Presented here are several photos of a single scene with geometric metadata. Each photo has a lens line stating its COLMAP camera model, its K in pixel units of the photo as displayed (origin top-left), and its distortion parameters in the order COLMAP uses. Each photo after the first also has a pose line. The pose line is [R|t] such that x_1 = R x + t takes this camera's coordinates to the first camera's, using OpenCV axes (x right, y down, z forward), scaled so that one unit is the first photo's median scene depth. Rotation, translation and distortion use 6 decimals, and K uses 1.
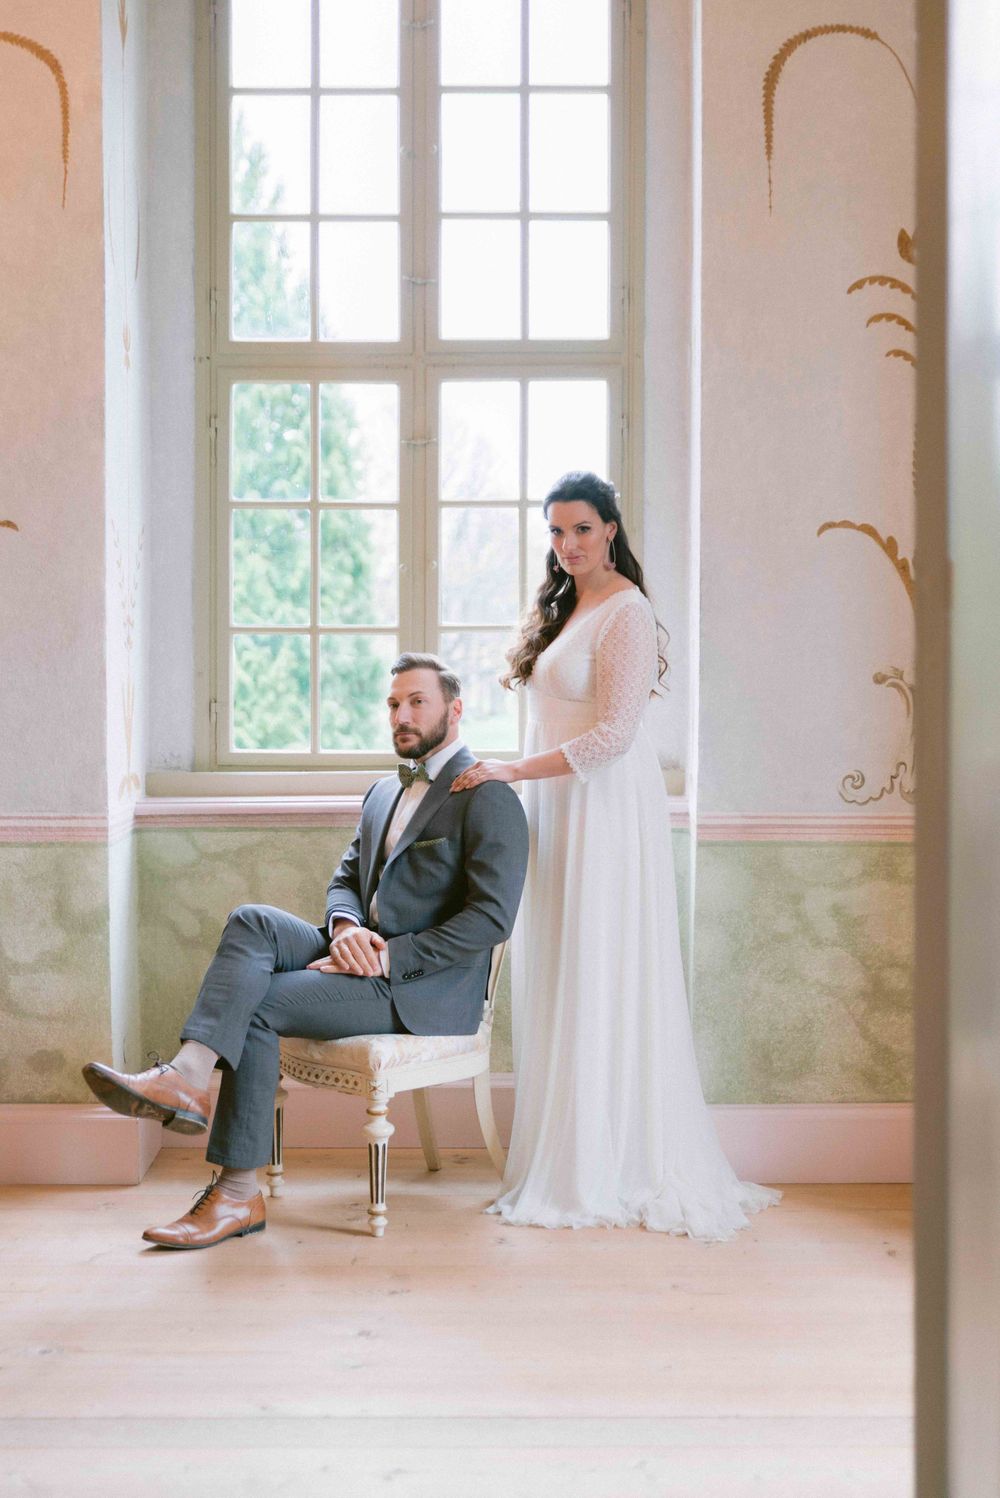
lens RADIAL K [[3553.1, 0, 500.0], [0, 3553.1, 749.0], [0, 0, 1]] dist [0.022152, 0.150976]
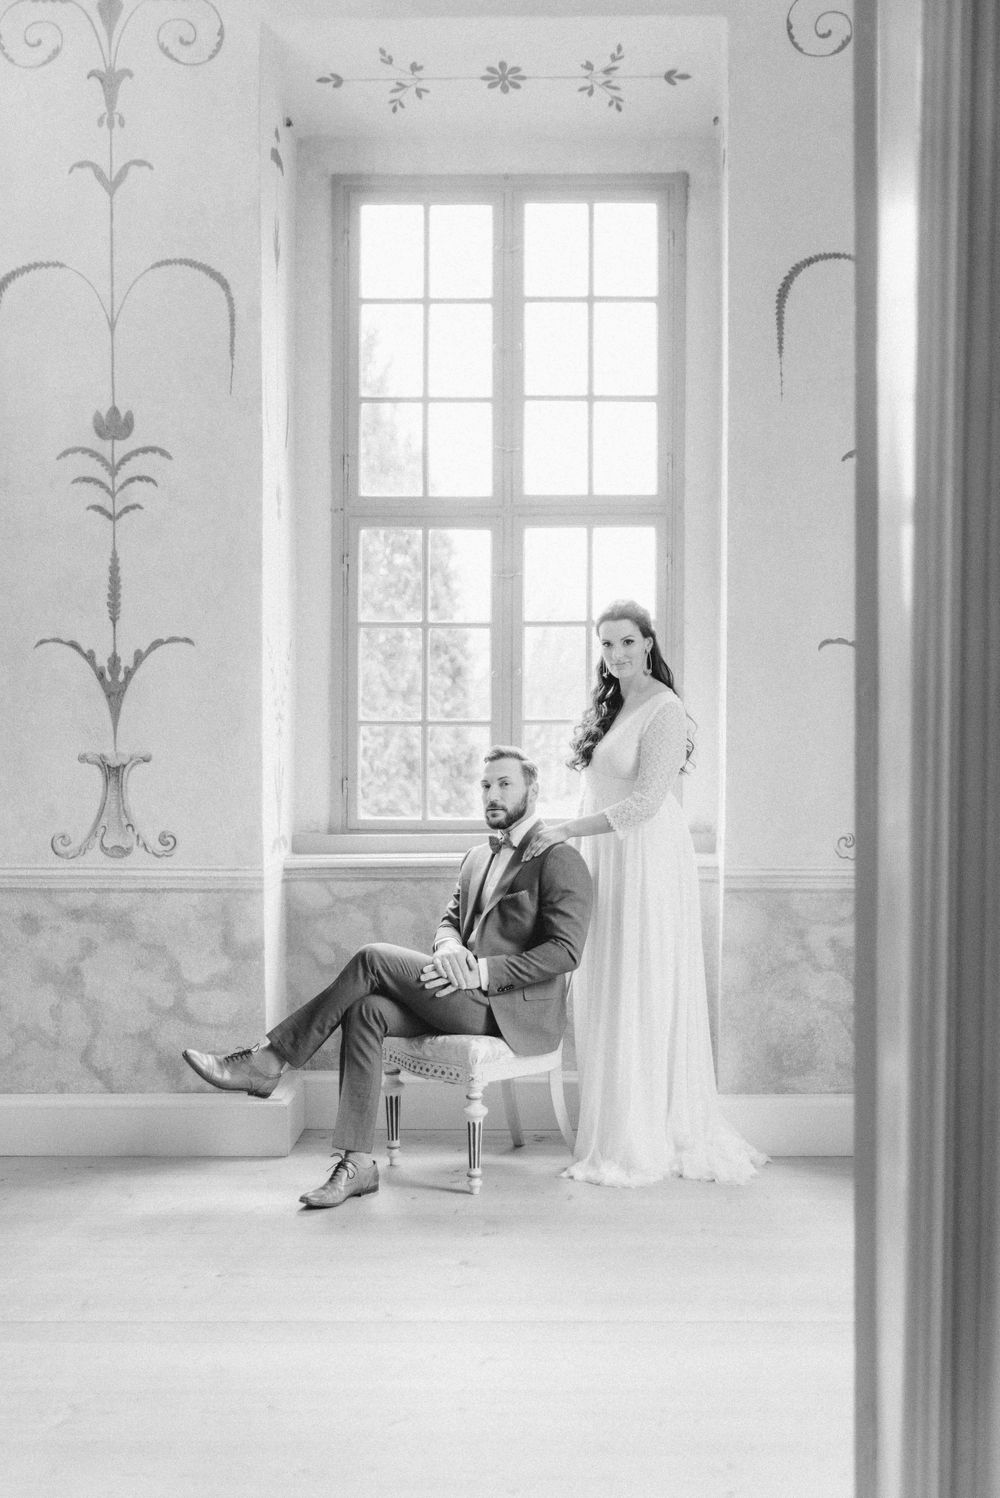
lens RADIAL K [[3341.6, 0, 500.0], [0, 3341.6, 749.0], [0, 0, 1]] dist [-0.448827, -0.042576]
pose [[0.999702, 0.001114, -0.024368, 0.003736], [-0.001732, 0.999677, -0.025373, 0.006040], [0.024332, 0.025408, 0.999381, -0.192567]]
